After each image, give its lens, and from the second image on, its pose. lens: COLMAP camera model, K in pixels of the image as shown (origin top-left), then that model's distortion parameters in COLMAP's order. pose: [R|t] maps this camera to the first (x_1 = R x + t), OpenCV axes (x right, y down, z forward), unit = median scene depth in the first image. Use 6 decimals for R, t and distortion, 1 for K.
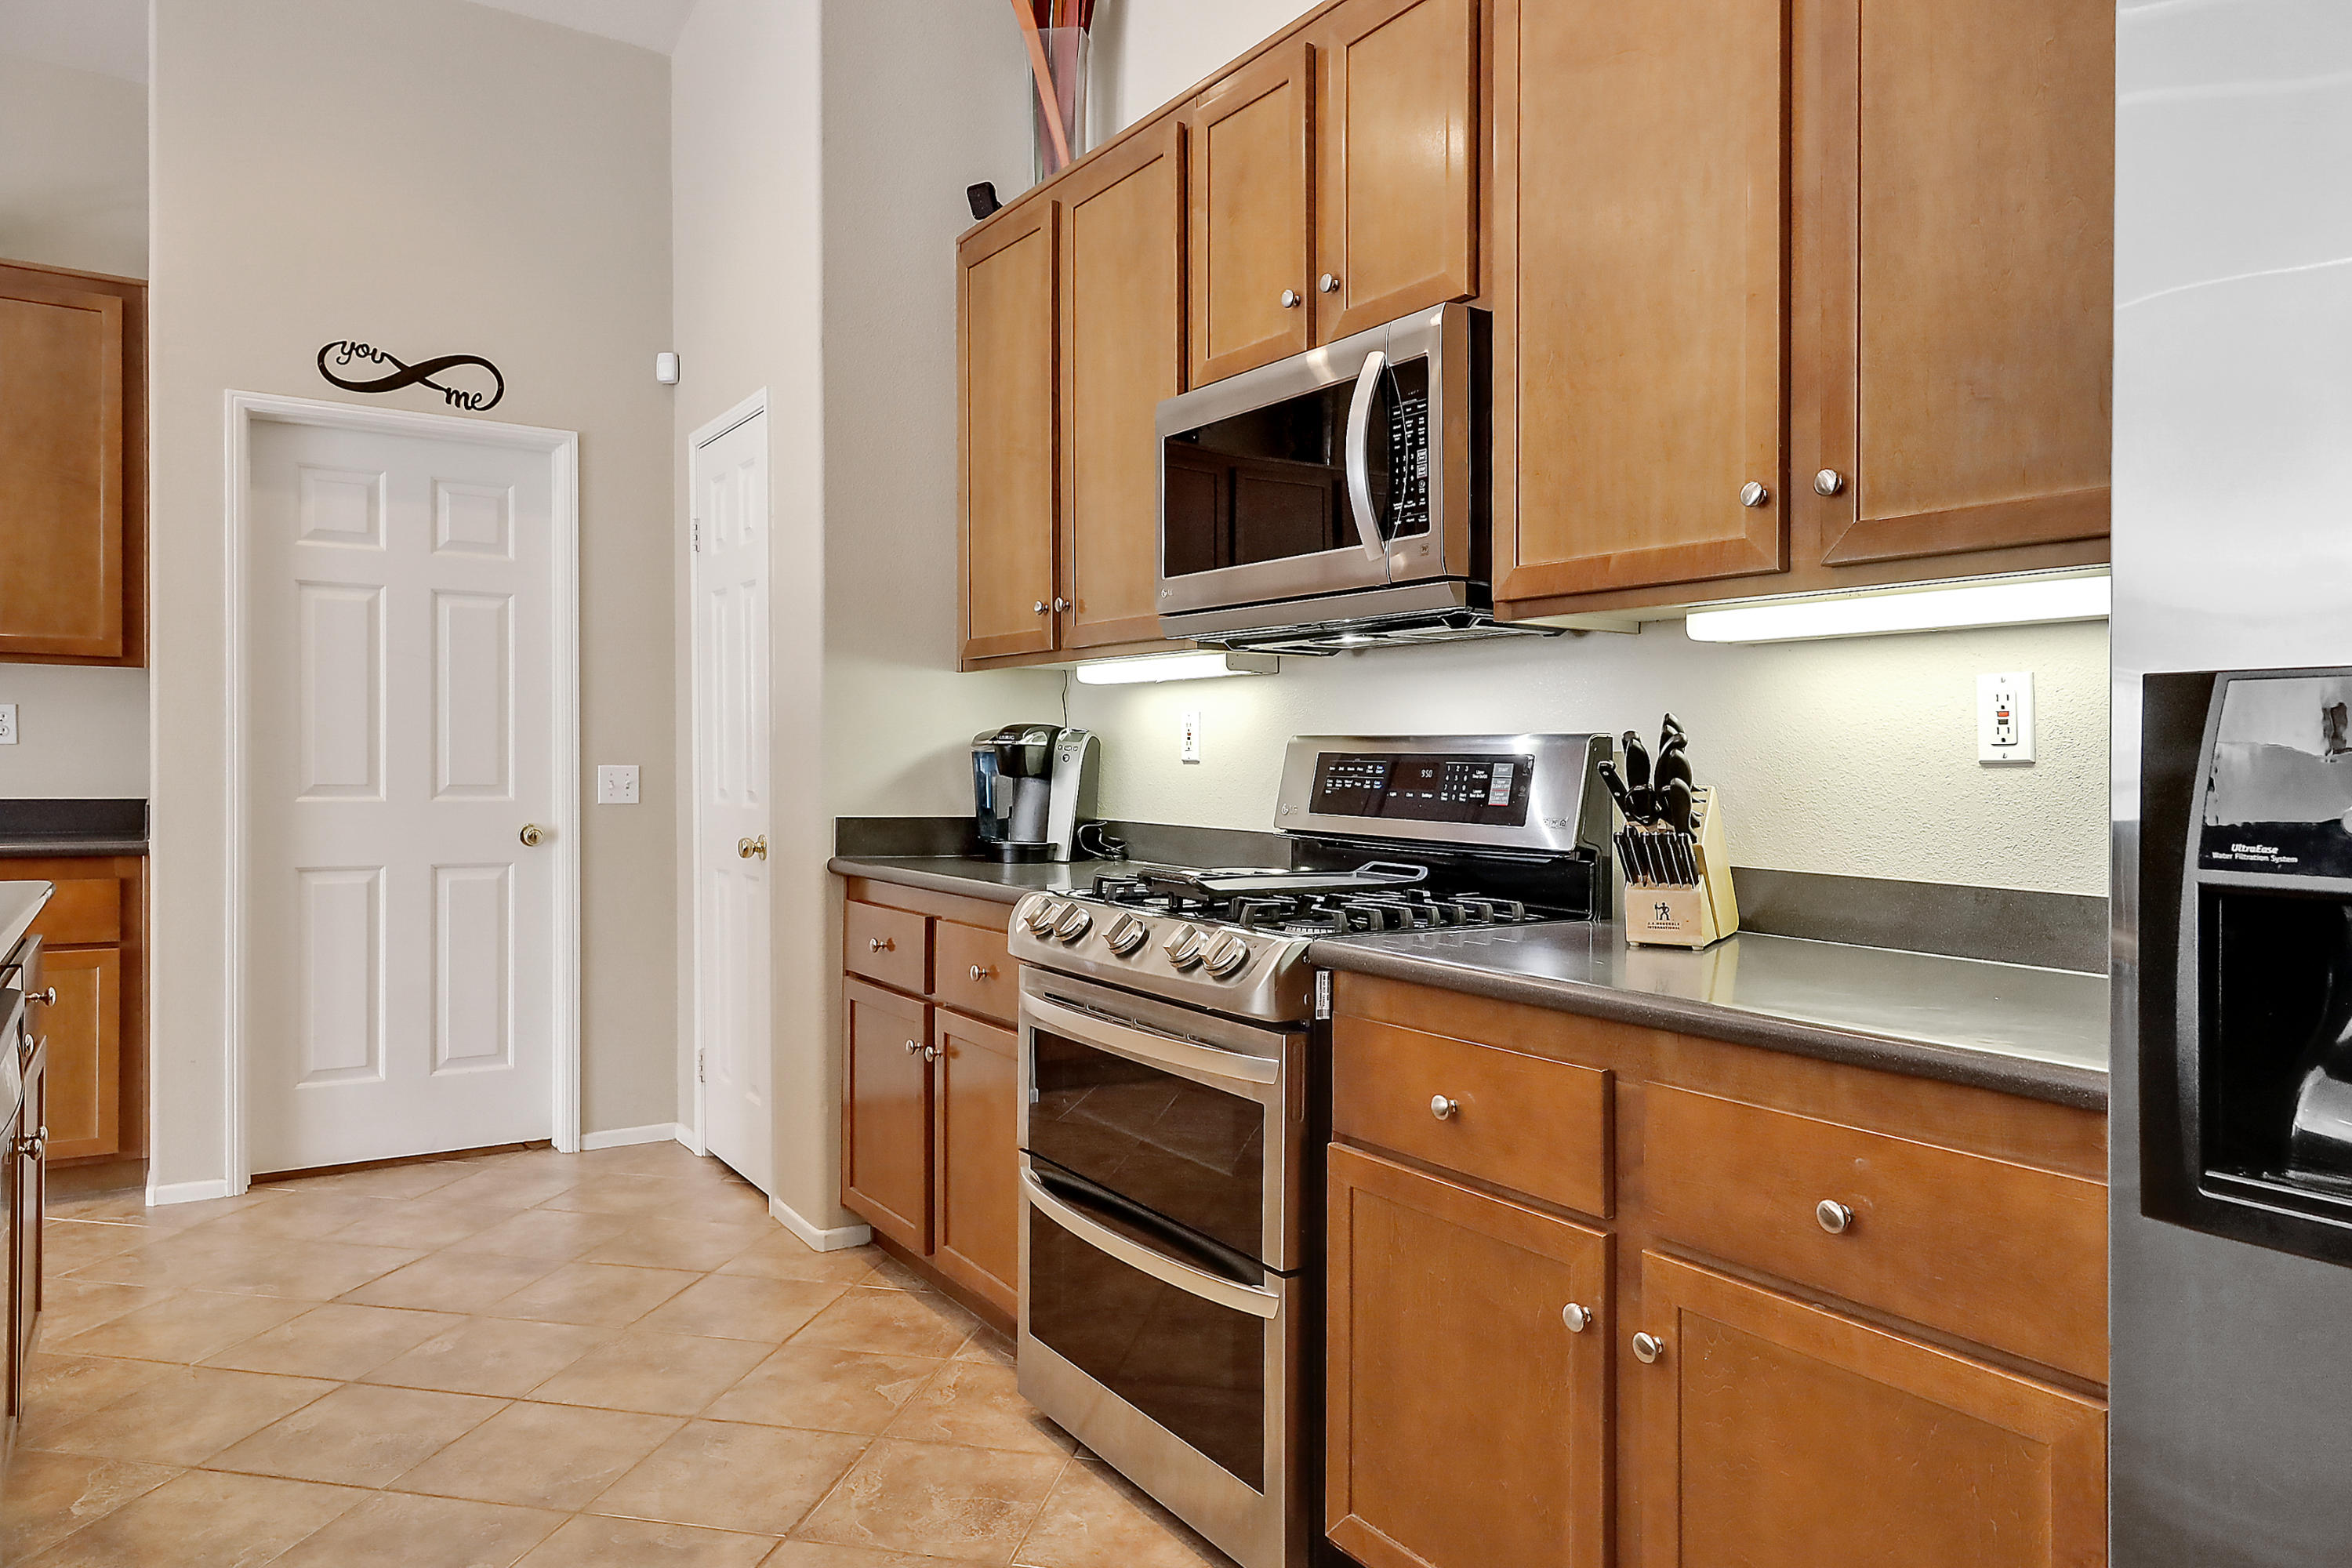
lens RADIAL K [[1511.5, 0, 1169.5], [0, 1511.5, 767.6], [0, 0, 1]] dist [0.017774, -0.003850]
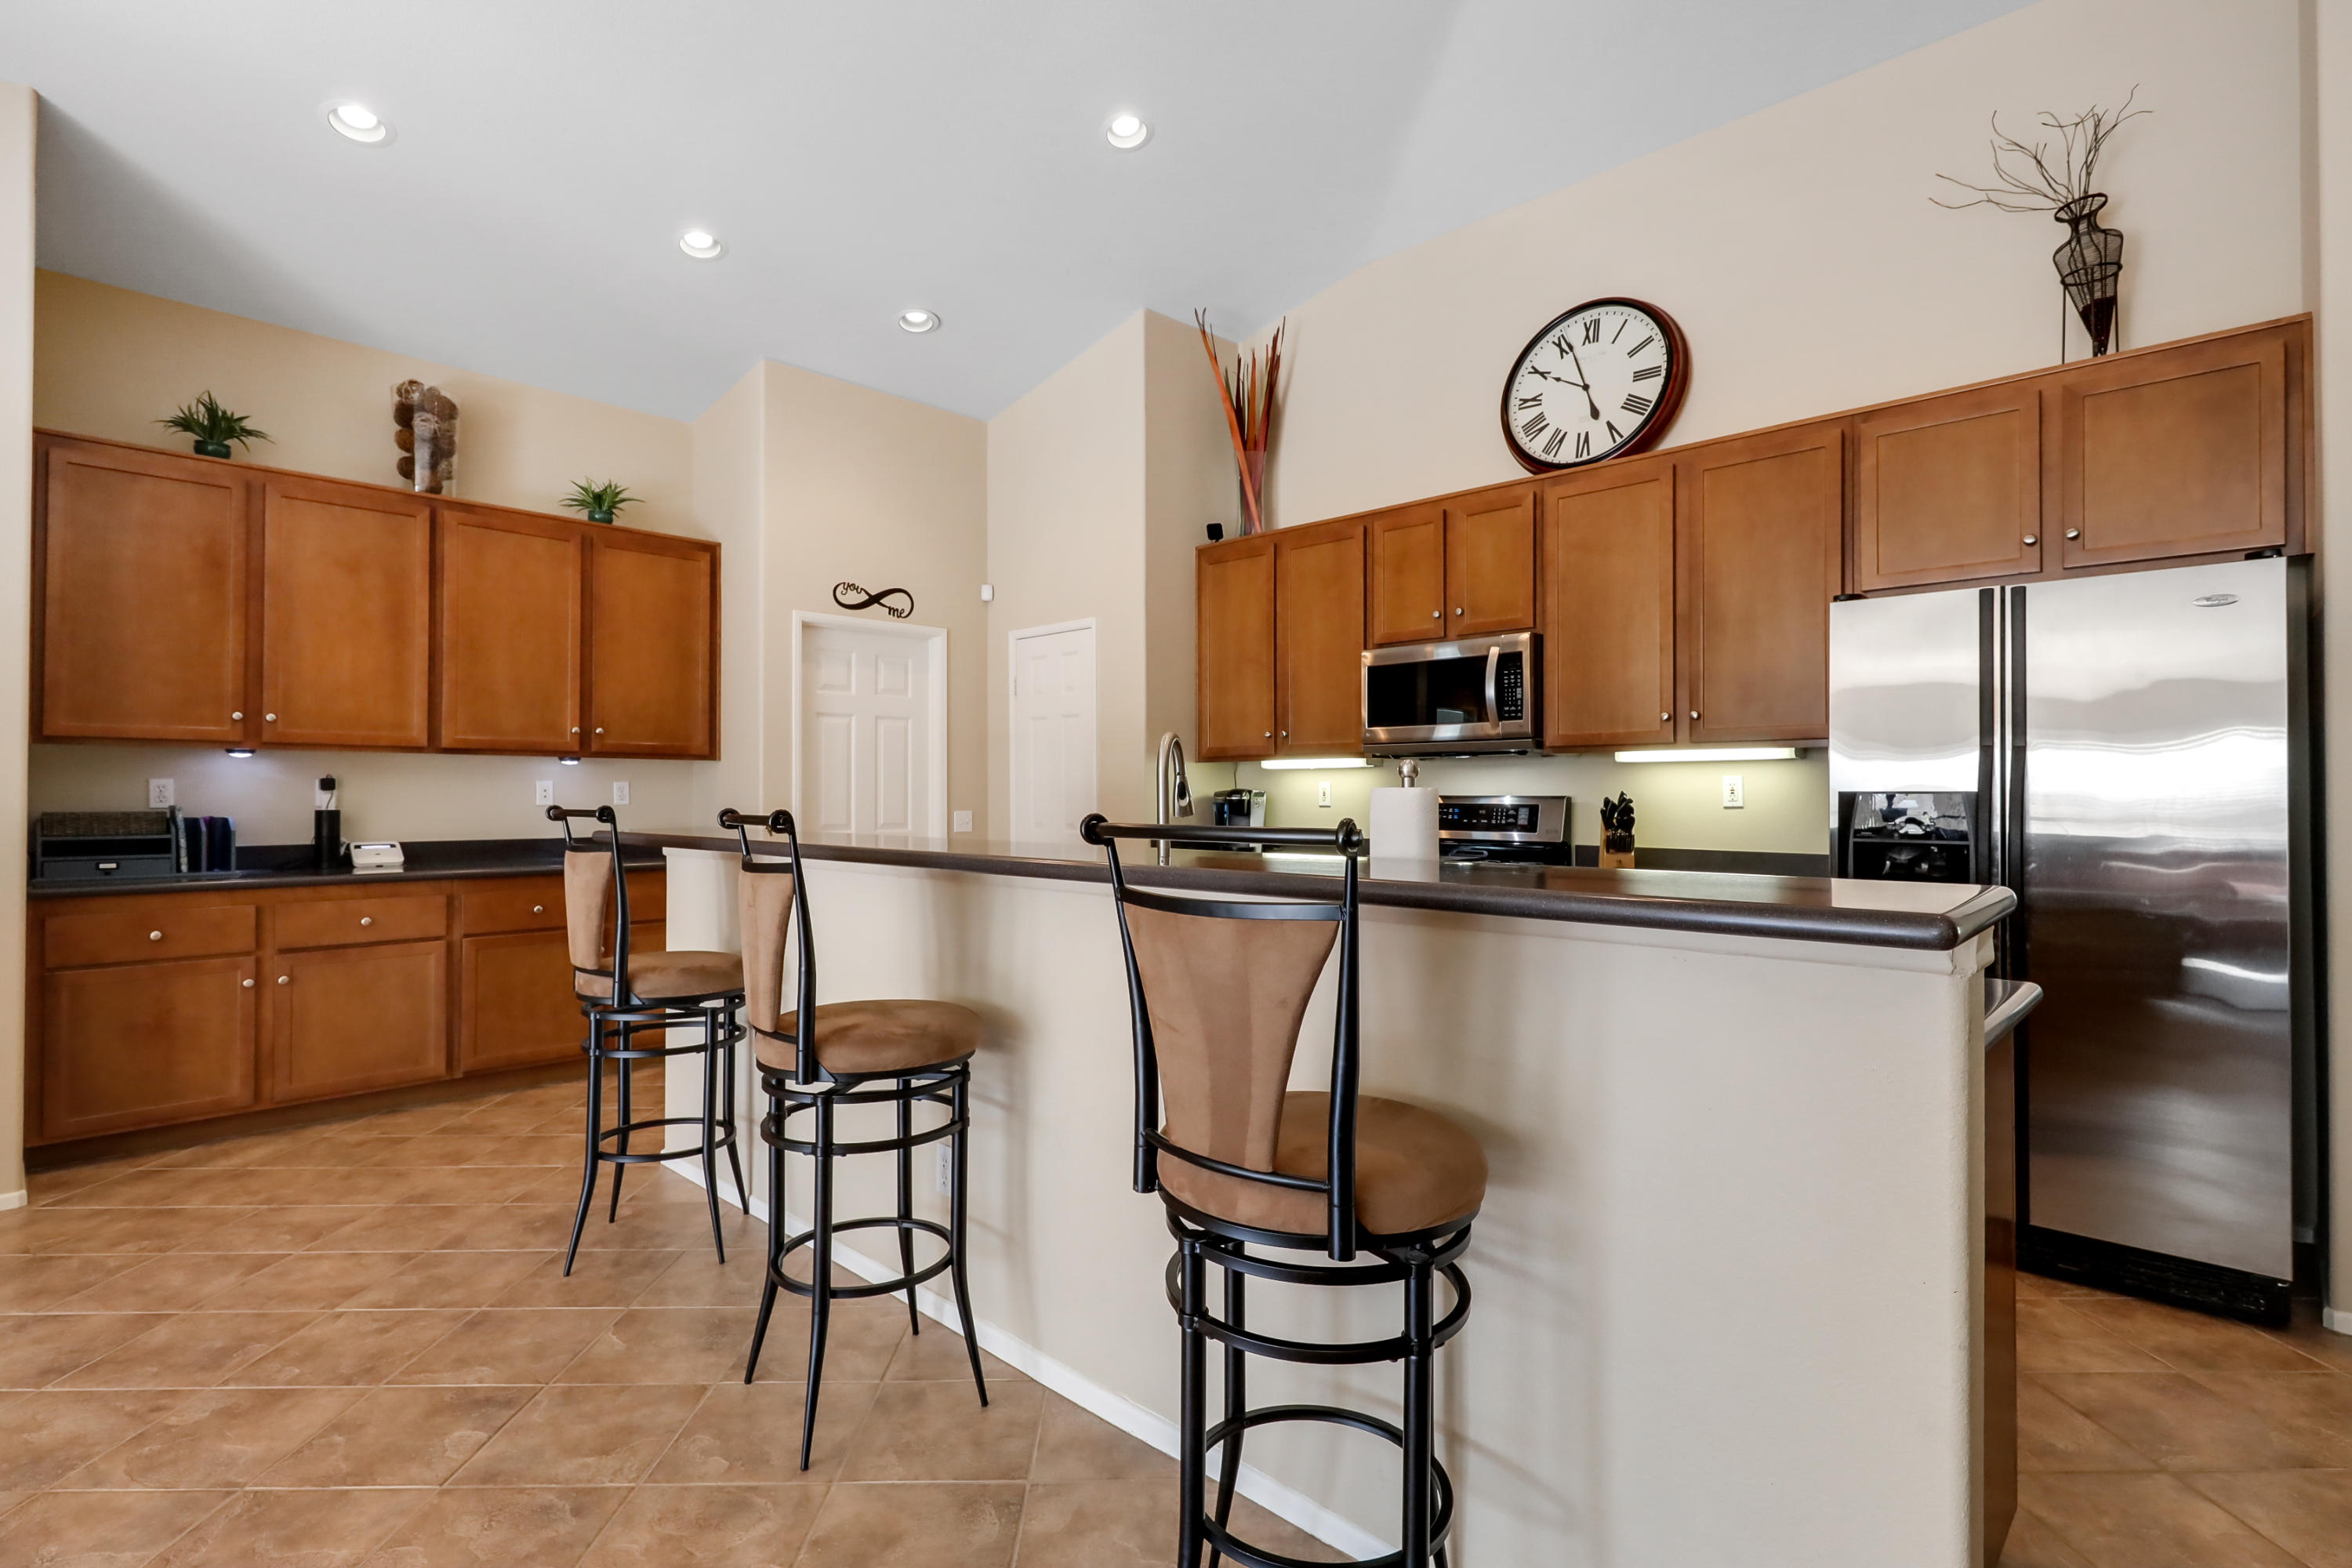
lens RADIAL K [[1094.5, 0, 1183.3], [0, 1094.5, 793.0], [0, 0, 1]] dist [0.000418, 0.000031]
pose [[0.972787, -0.012130, 0.231385, -0.470594], [0.012890, 0.999915, -0.001770, -0.019722], [-0.231344, 0.004704, 0.972861, -0.388501]]
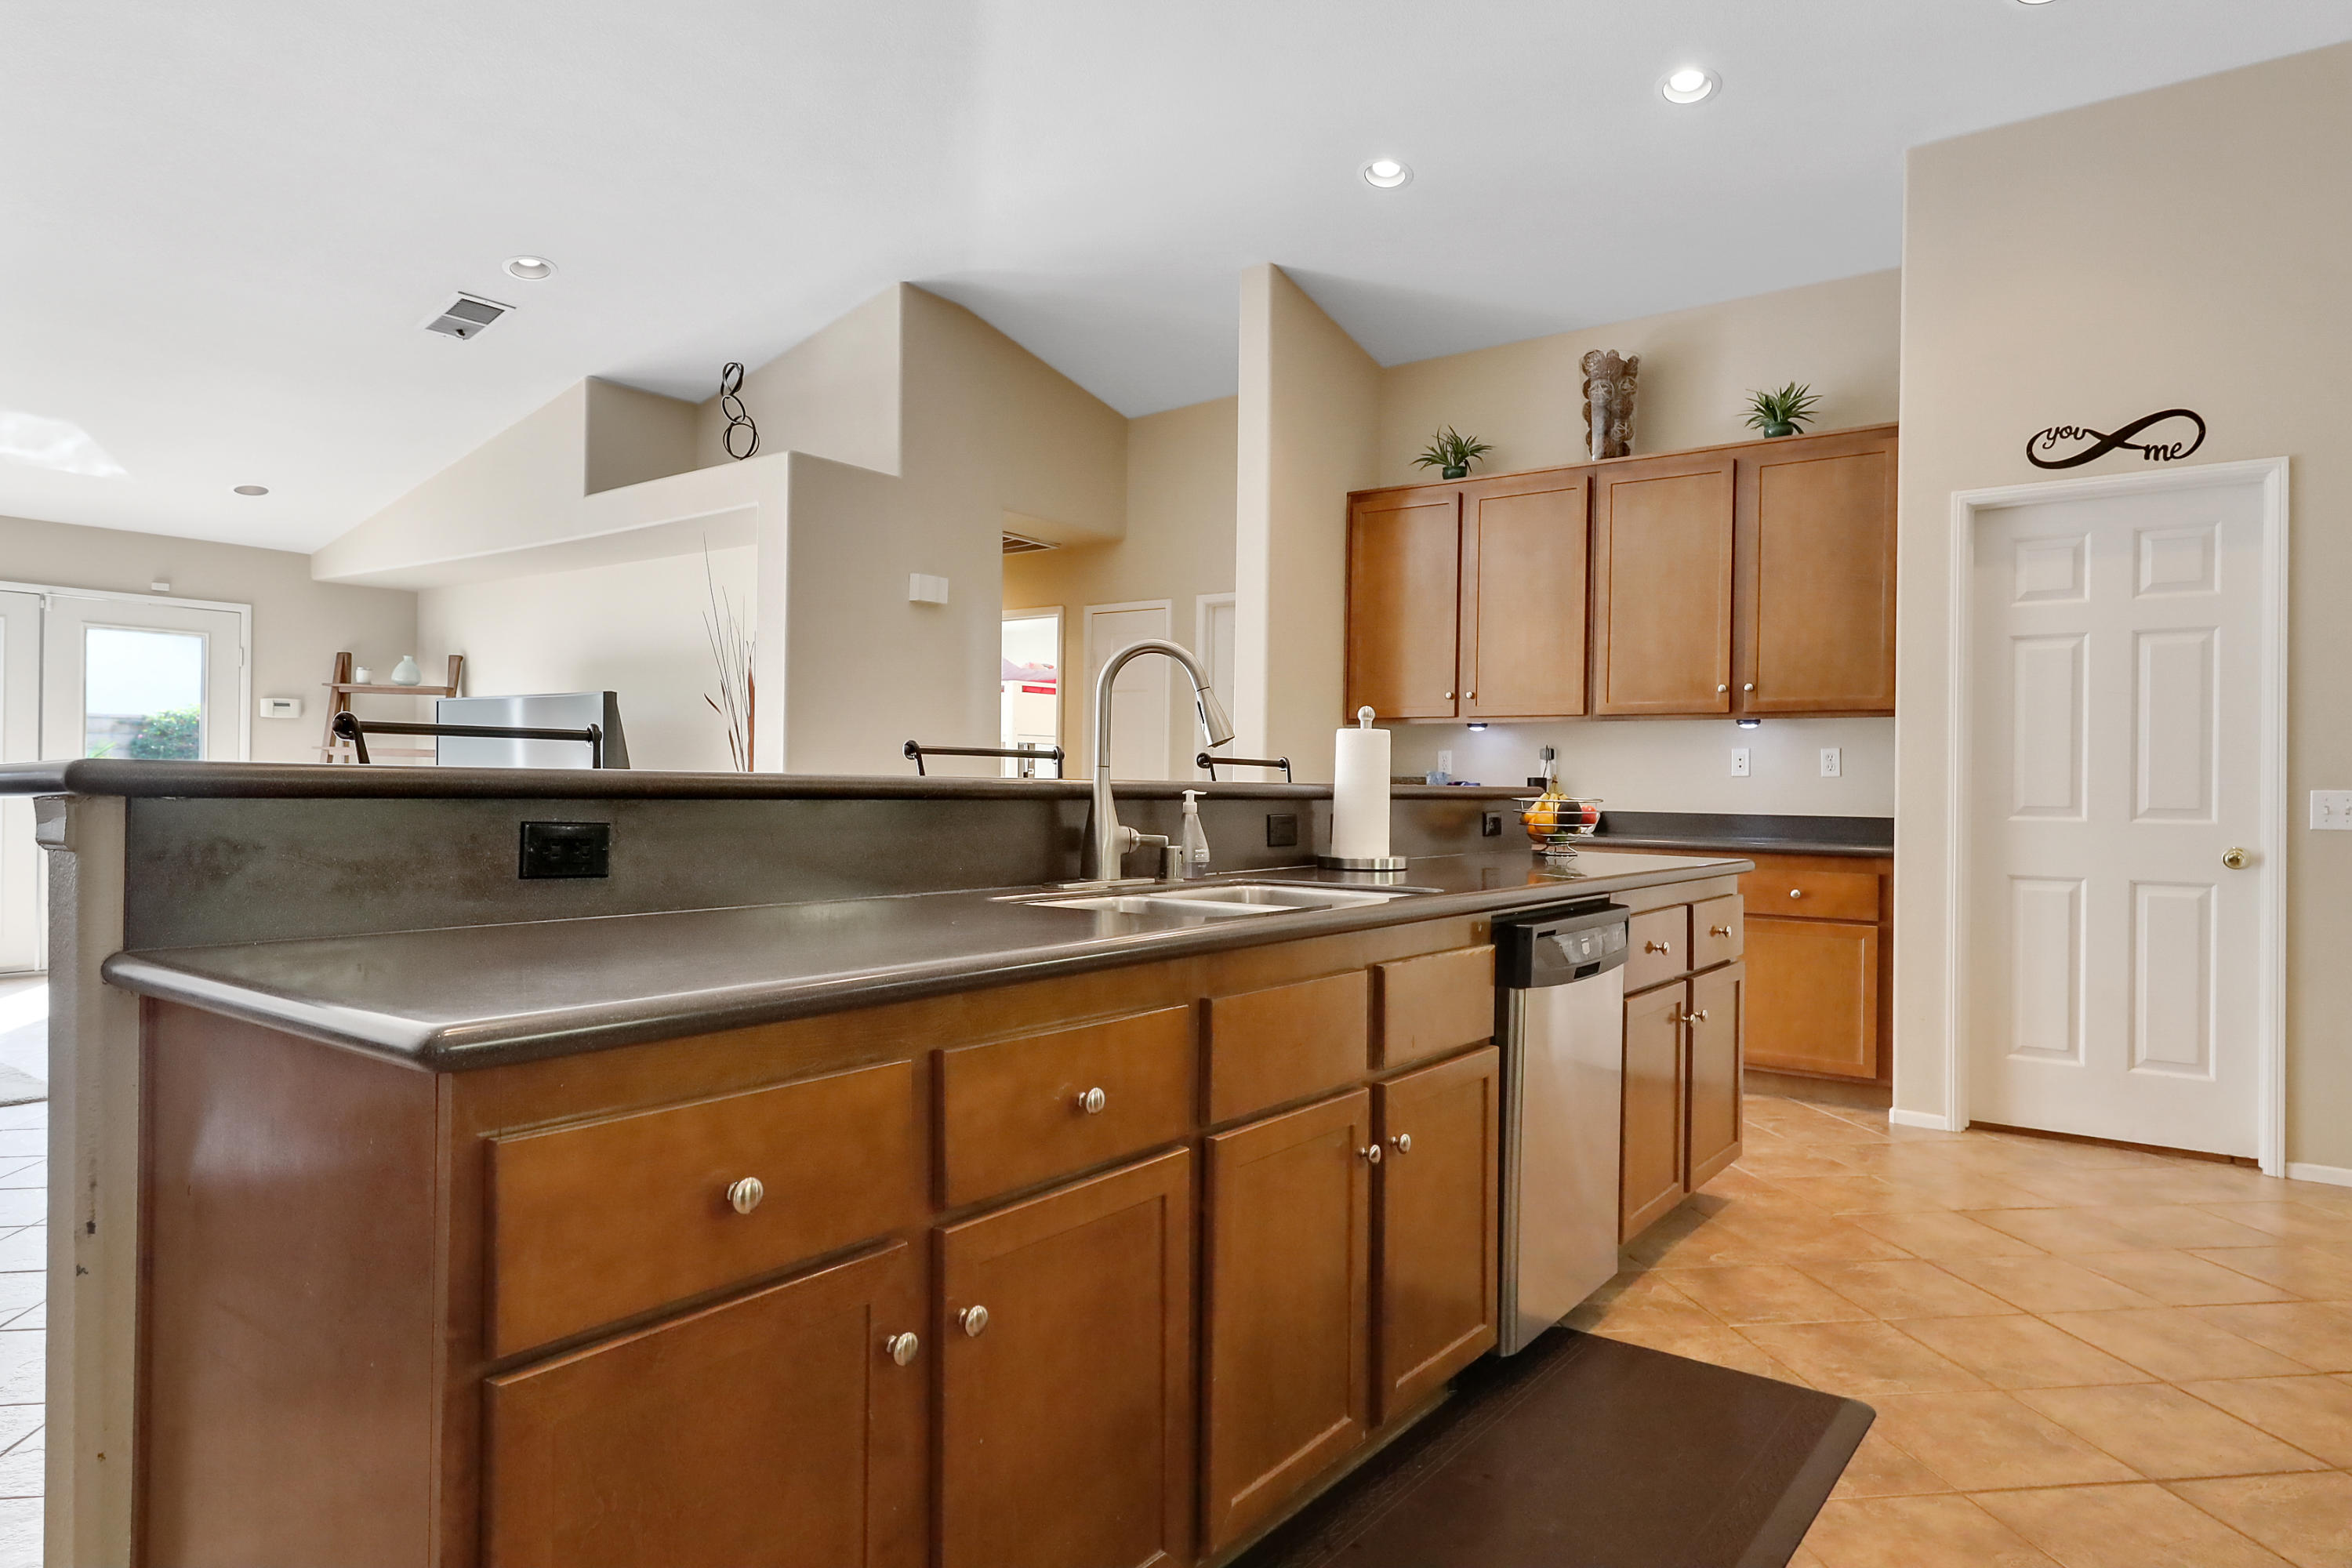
lens RADIAL K [[1398.4, 0, 1182.1], [0, 1398.4, 815.1], [0, 0, 1]] dist [0.006398, 0.000304]
pose [[0.344061, 0.011188, -0.938881, 0.255931], [-0.013389, 0.999886, 0.007009, 0.020284], [0.938852, 0.010160, 0.344172, 0.001005]]
